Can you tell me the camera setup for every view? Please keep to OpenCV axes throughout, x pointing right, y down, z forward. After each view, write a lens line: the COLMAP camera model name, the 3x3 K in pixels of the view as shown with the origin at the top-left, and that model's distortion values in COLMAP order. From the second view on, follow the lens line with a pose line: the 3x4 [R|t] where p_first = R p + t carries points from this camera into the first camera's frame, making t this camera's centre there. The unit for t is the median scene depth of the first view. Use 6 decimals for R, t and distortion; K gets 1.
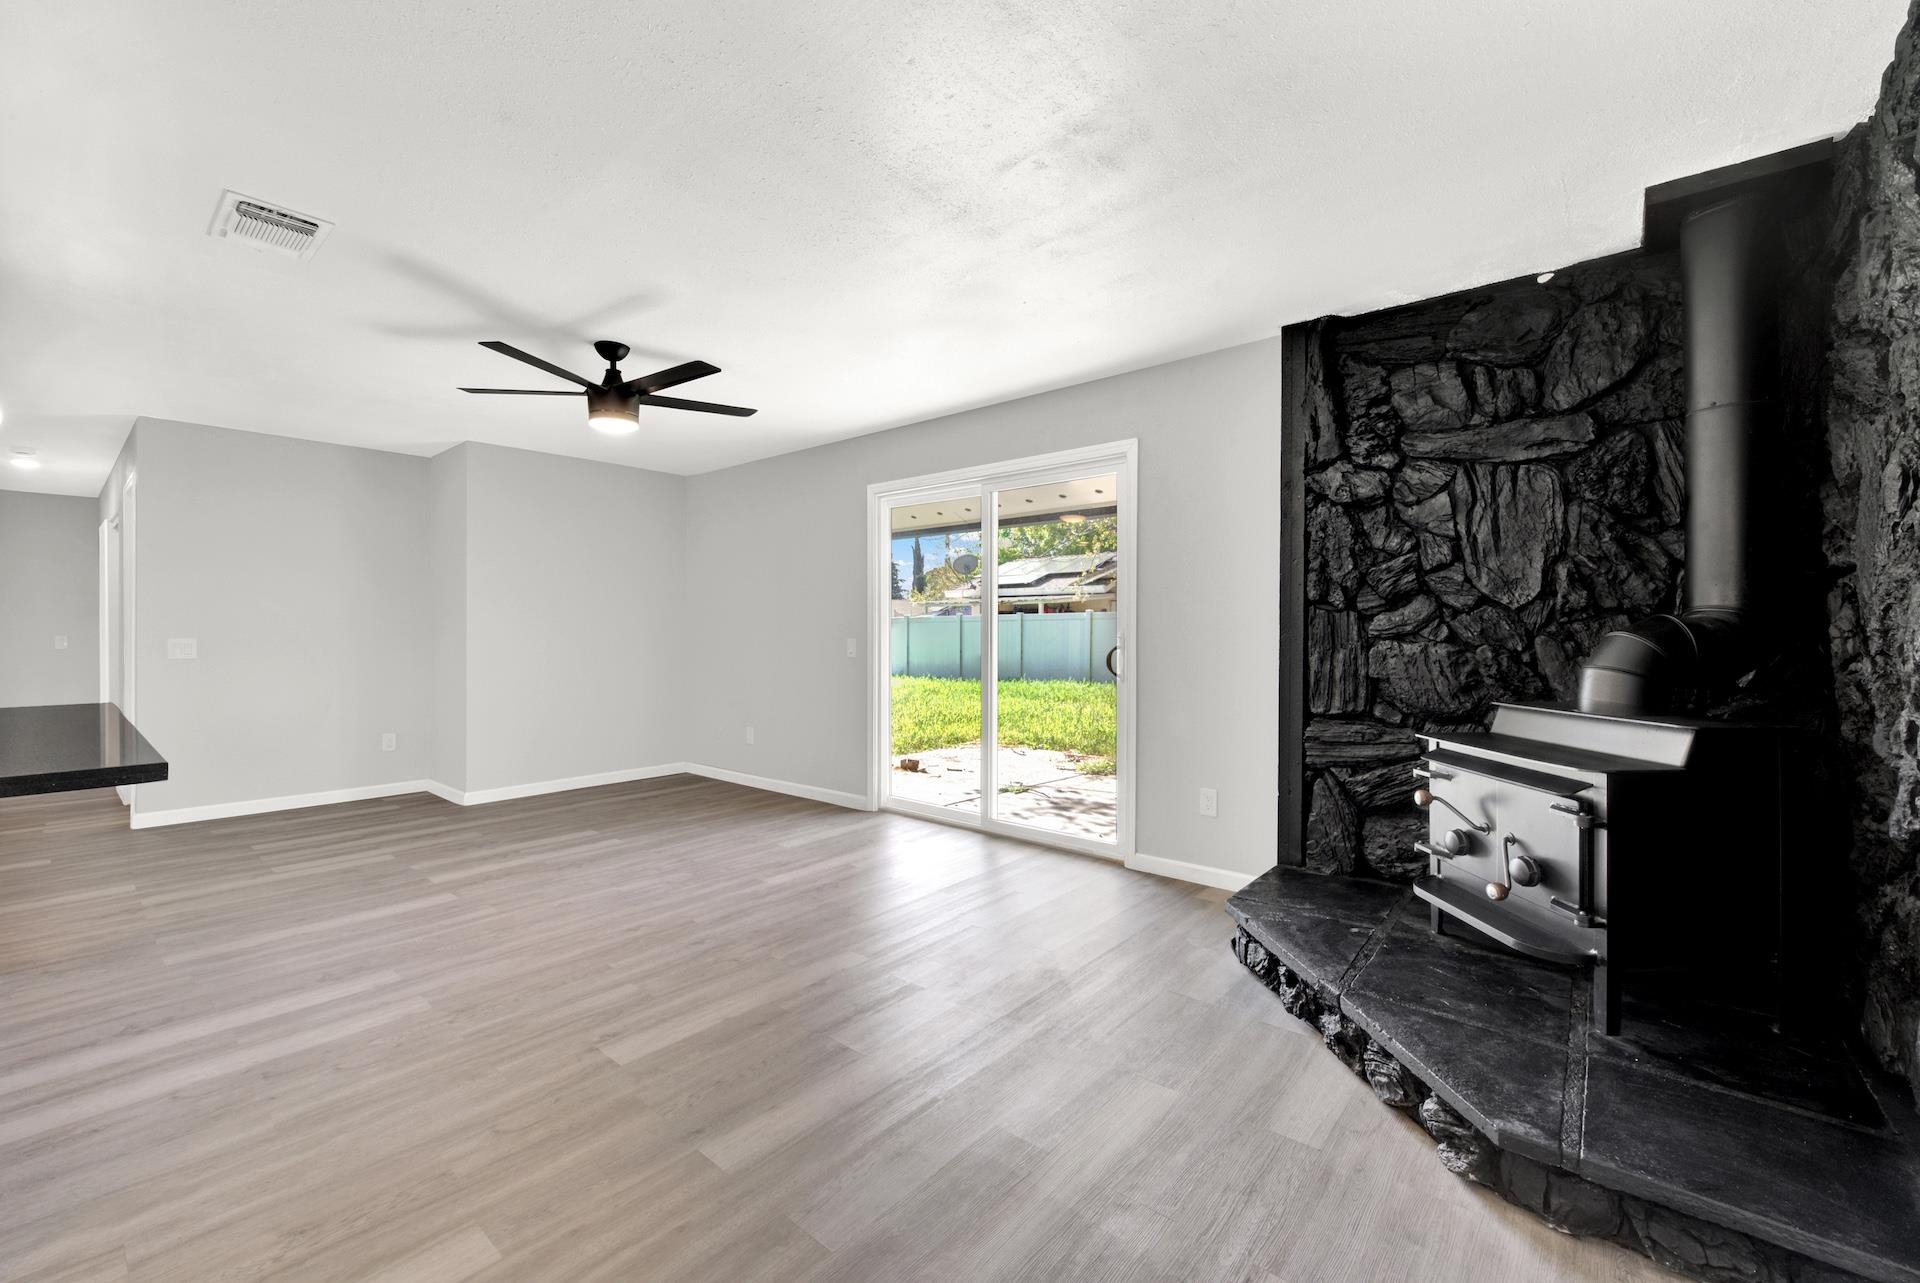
lens RADIAL K [[790.1, 0, 974.0], [0, 790.1, 634.7], [0, 0, 1]] dist [0.000733, -0.001015]
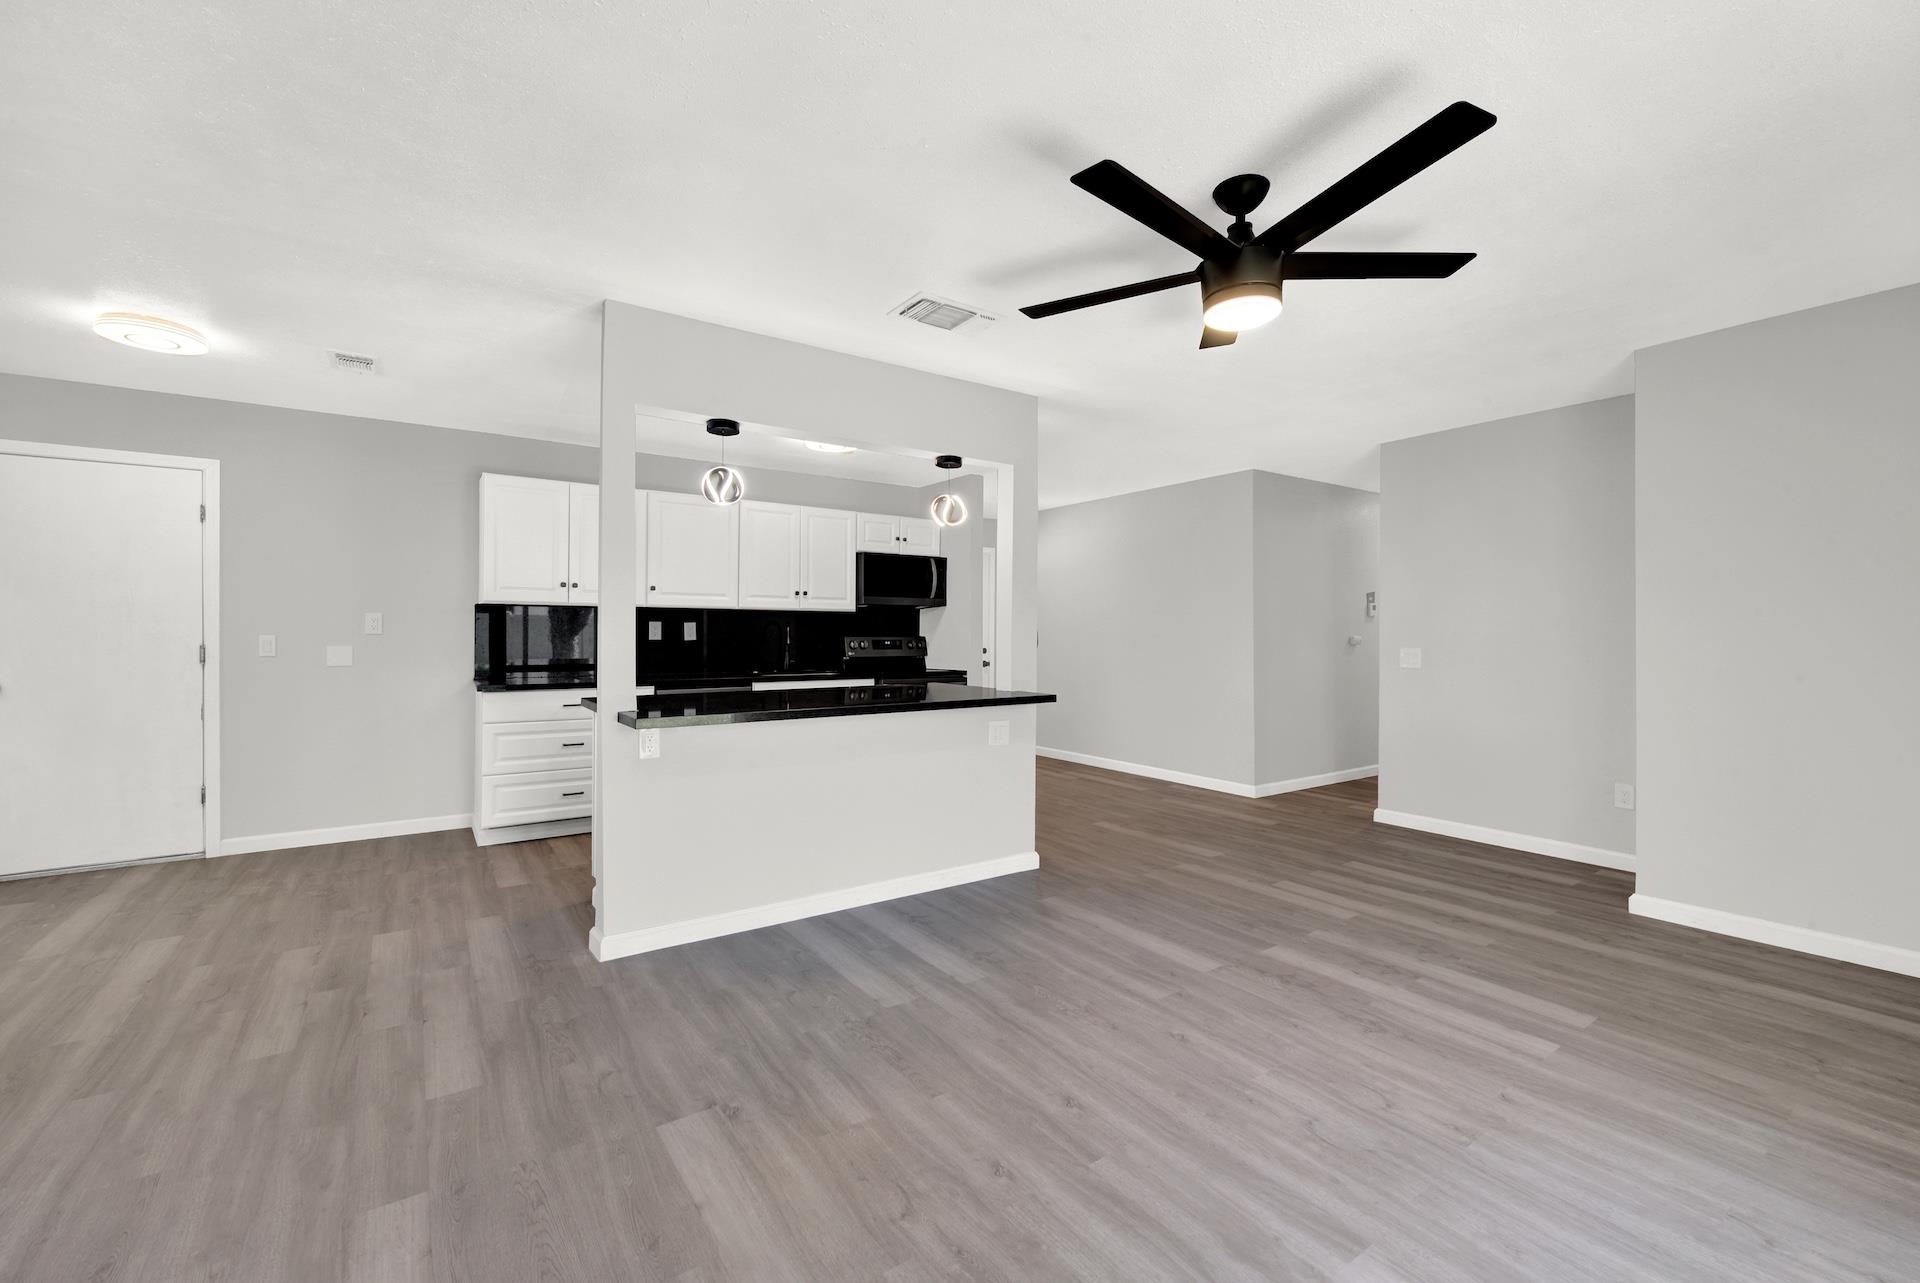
lens RADIAL K [[790.1, 0, 952.0], [0, 790.1, 635.2], [0, 0, 1]] dist [0.000733, -0.001015]
pose [[-0.275886, -0.000316, -0.961190, 0.228102], [-0.008239, 0.999964, 0.002036, -0.014959], [0.961155, 0.008481, -0.275879, 1.092459]]
